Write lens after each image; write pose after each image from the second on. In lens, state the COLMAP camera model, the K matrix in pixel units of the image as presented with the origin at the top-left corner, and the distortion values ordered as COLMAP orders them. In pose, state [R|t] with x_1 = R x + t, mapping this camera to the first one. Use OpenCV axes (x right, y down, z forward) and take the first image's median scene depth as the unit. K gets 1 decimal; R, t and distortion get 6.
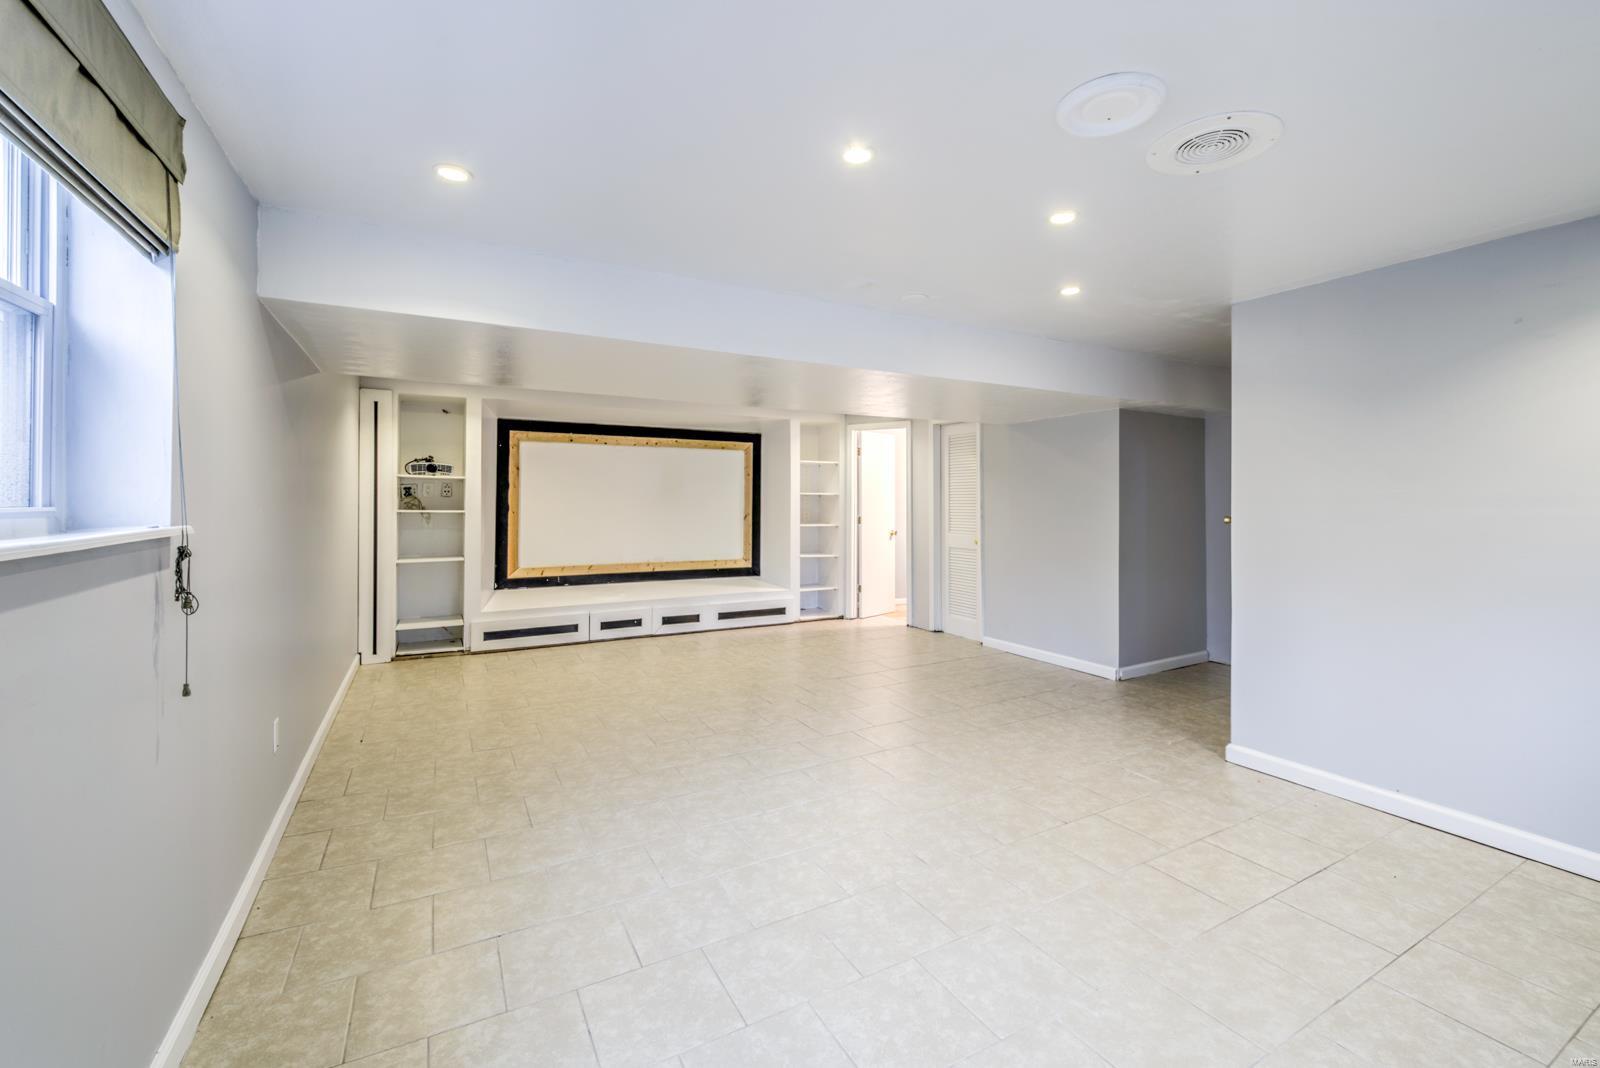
lens RADIAL K [[671.4, 0, 840.2], [0, 671.4, 493.3], [0, 0, 1]] dist [0.003121, -0.001166]
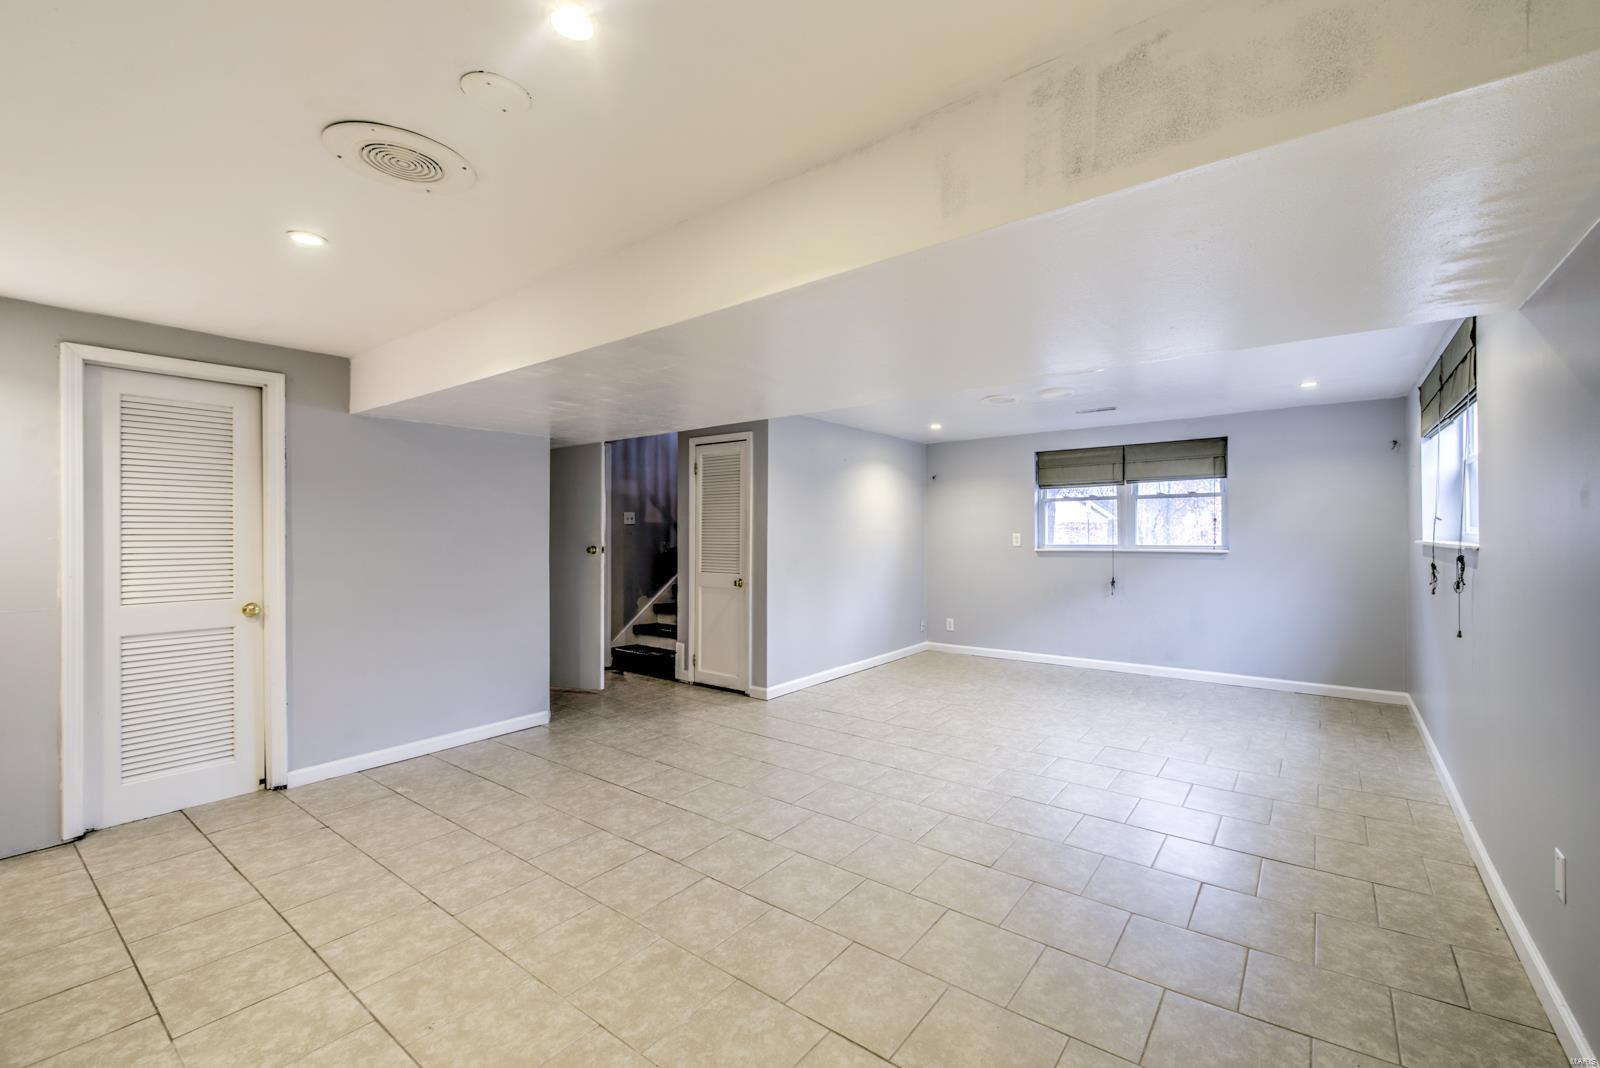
lens RADIAL K [[671.4, 0, 808.3], [0, 671.4, 531.7], [0, 0, 1]] dist [0.003121, -0.001166]
pose [[-0.370809, -0.001198, 0.928708, -1.132087], [-0.003643, 0.999993, -0.000165, 0.011541], [-0.928702, -0.003445, -0.370811, 1.870446]]
